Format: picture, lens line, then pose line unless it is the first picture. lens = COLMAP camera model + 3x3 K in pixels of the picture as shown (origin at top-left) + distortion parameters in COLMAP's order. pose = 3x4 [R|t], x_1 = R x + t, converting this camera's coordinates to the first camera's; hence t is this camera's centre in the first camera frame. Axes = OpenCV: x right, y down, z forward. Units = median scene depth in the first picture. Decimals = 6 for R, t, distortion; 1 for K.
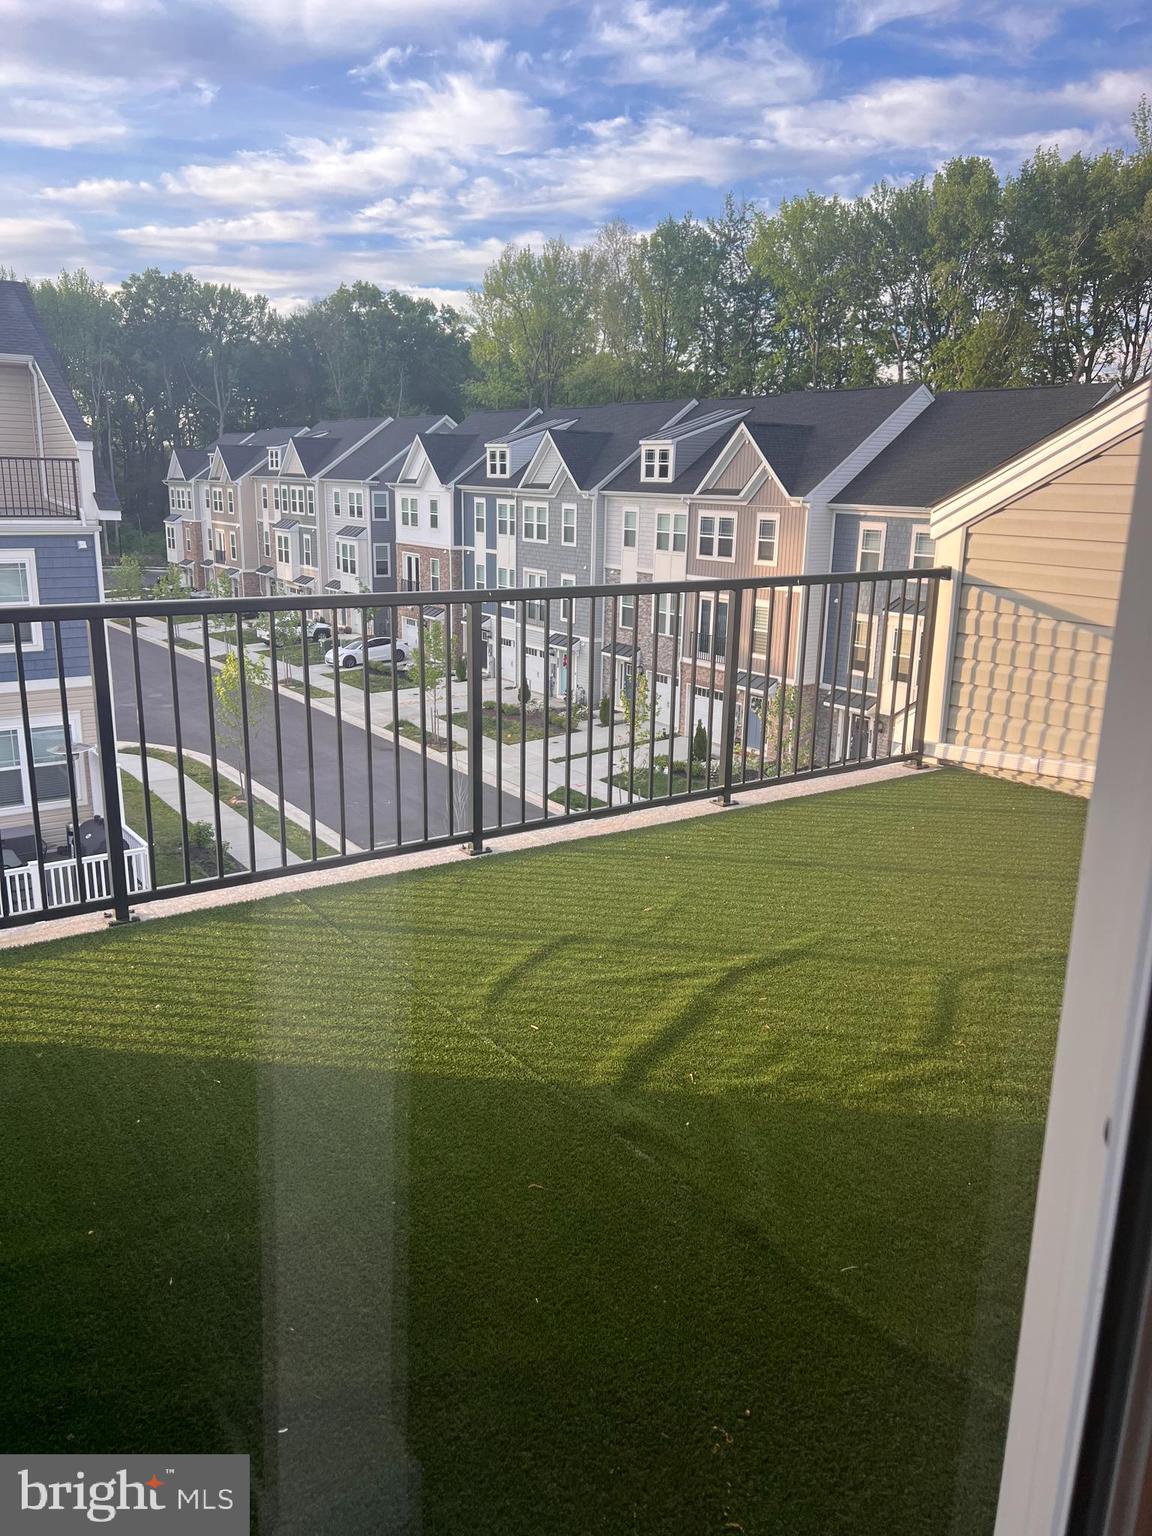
lens RADIAL K [[1149.7, 0, 579.3], [0, 1149.7, 769.1], [0, 0, 1]] dist [-0.002421, 0.000434]
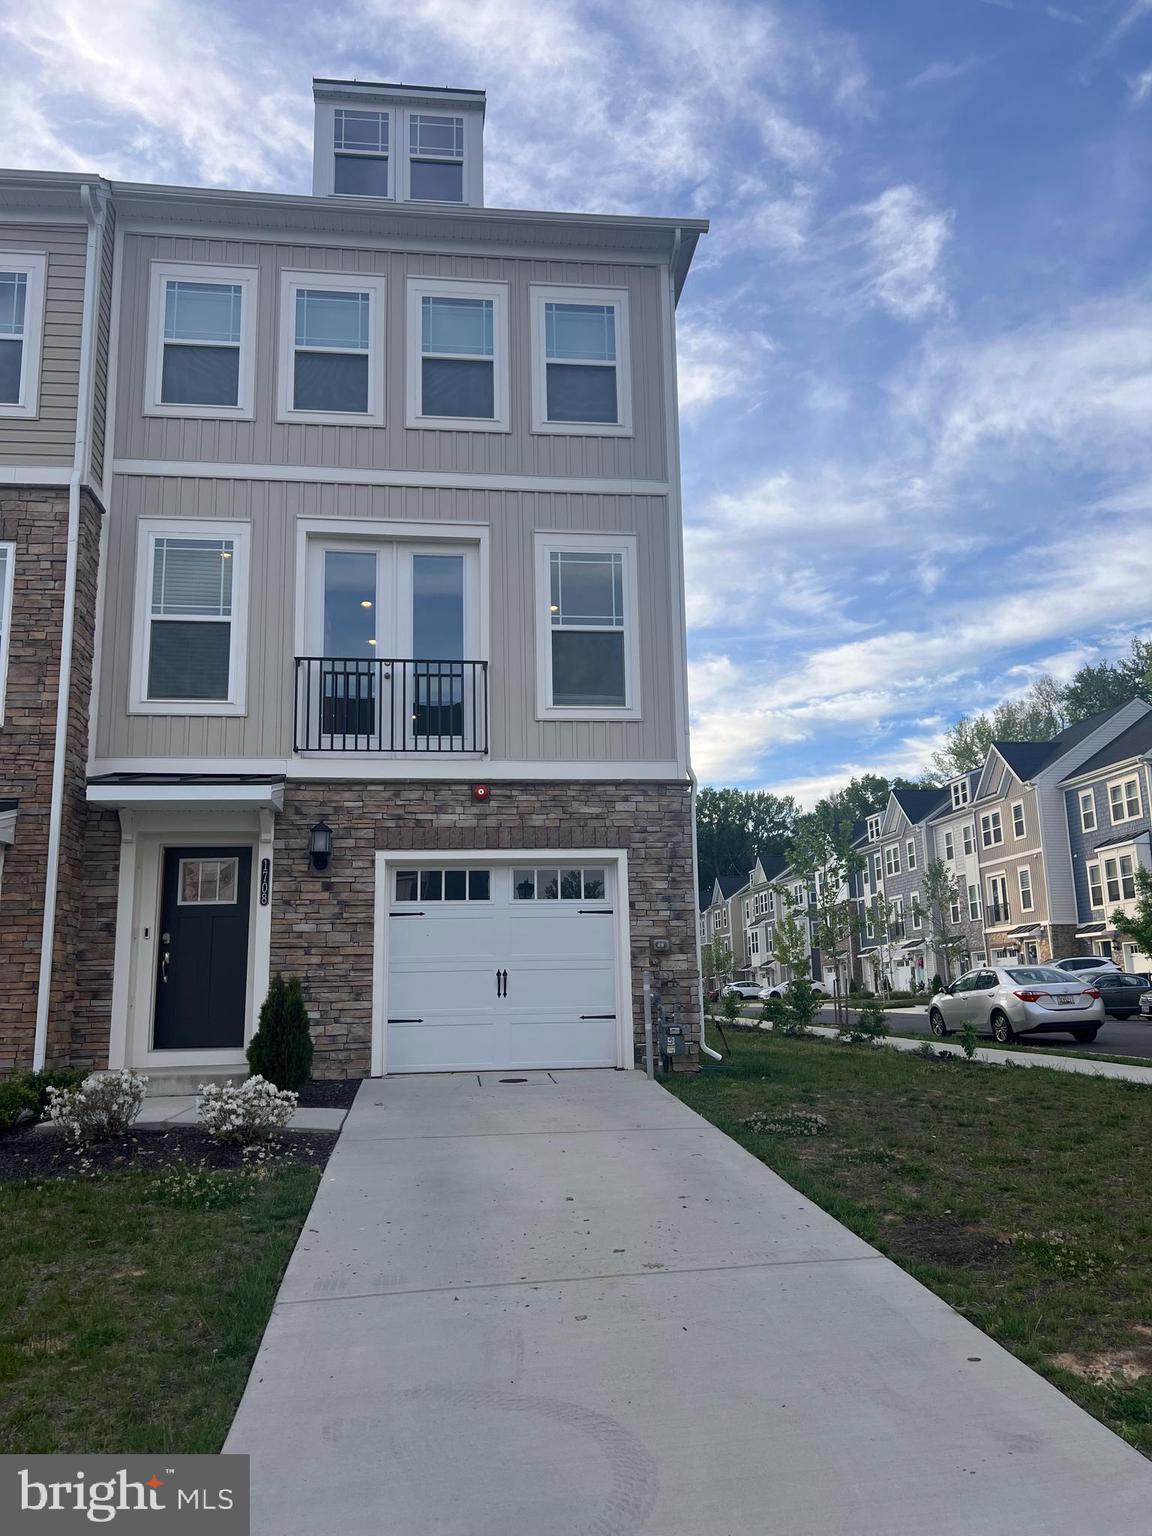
lens RADIAL K [[1149.7, 0, 567.0], [0, 1149.7, 775.7], [0, 0, 1]] dist [-0.002421, 0.000434]
pose [[0.871883, -0.129950, -0.472158, 0.241995], [-0.089964, 0.905238, -0.415271, 0.246535], [0.481380, 0.404545, 0.777571, -0.206912]]
